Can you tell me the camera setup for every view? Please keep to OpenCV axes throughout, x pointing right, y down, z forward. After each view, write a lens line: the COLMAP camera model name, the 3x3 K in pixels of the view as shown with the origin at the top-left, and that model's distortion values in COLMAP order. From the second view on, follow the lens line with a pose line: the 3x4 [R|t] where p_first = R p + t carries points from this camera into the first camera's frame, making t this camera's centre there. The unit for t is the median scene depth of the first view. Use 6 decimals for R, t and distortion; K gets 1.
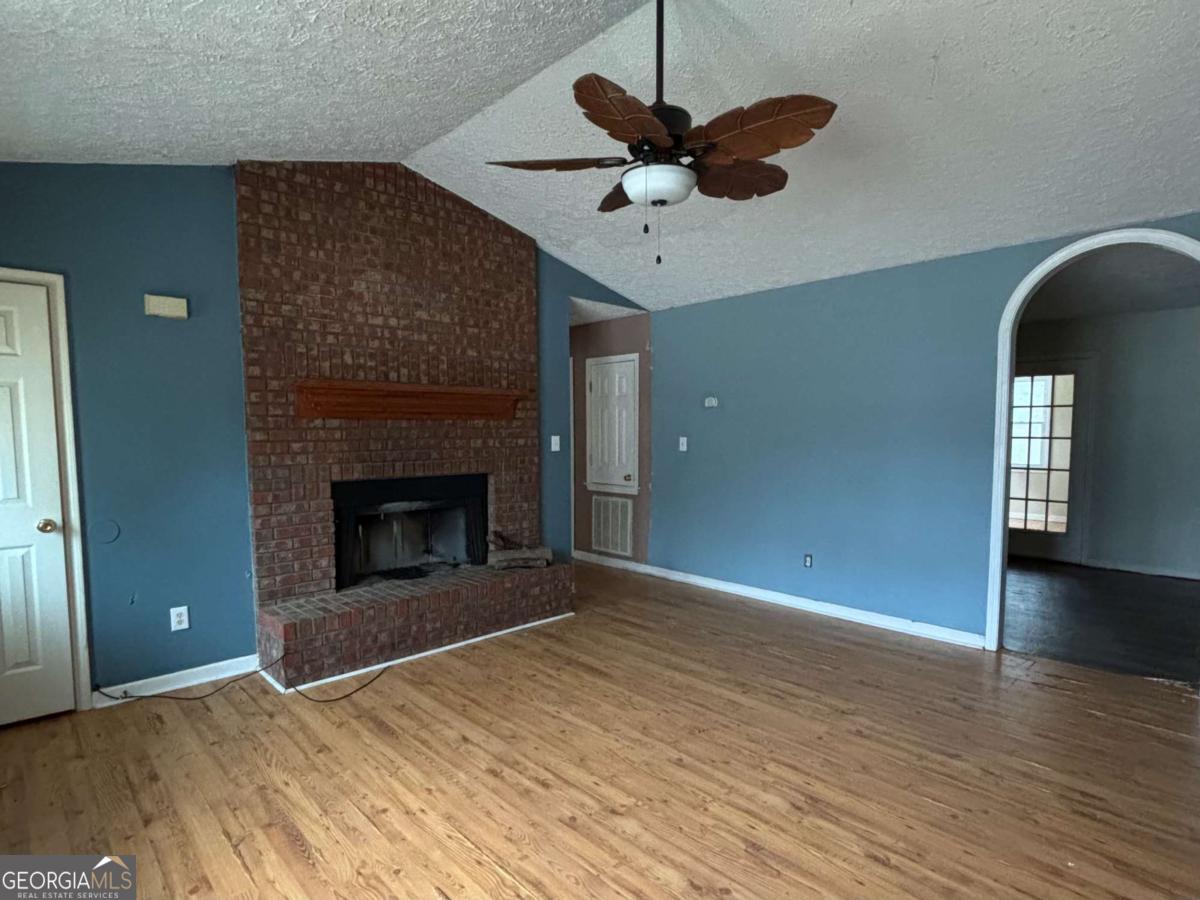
lens RADIAL K [[631.8, 0, 600.3], [0, 631.8, 469.3], [0, 0, 1]] dist [-0.041060, -0.000288]
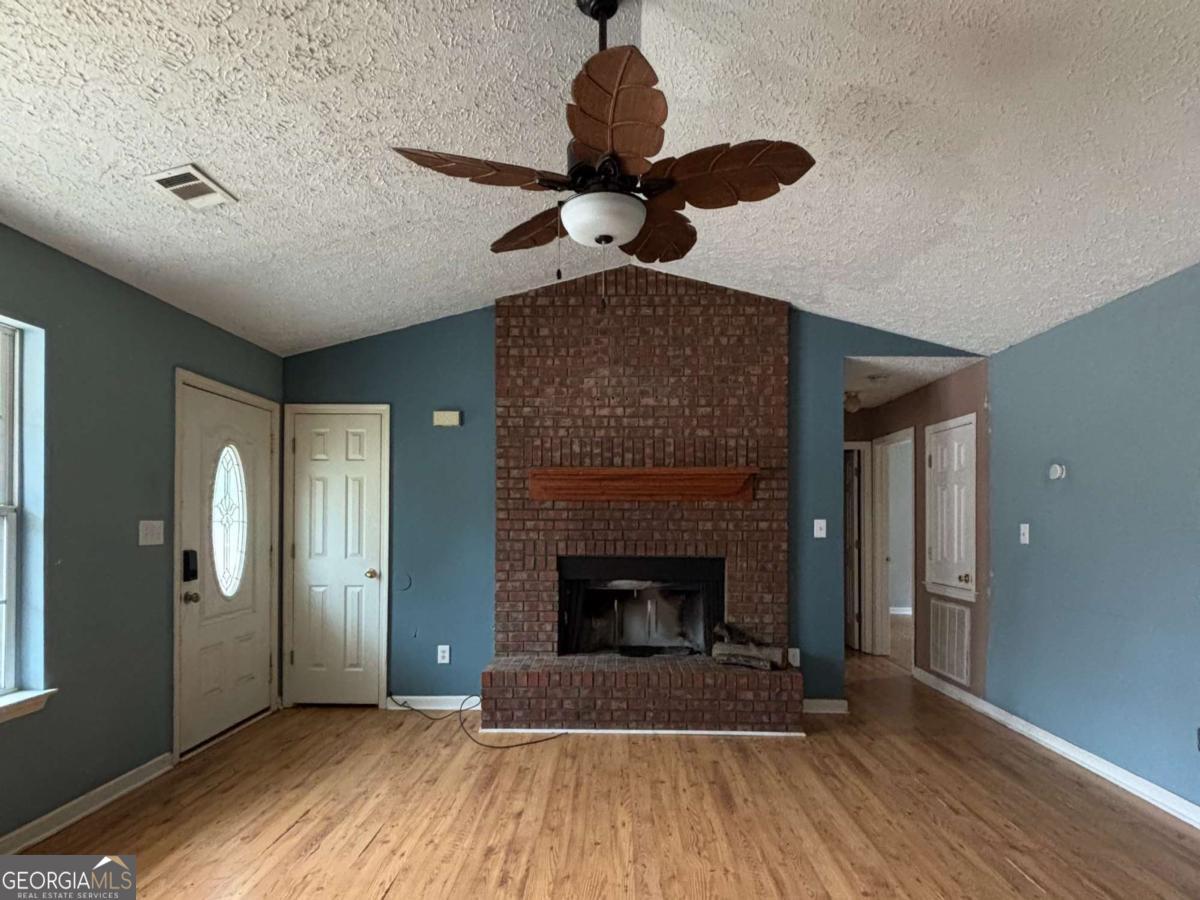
lens RADIAL K [[632.4, 0, 599.9], [0, 632.4, 499.6], [0, 0, 1]] dist [0.013189, -0.000586]
pose [[0.695703, -0.014932, -0.718175, 0.429542], [-0.053355, 0.995948, -0.072393, -0.003179], [0.716346, 0.088683, 0.692087, 0.240273]]
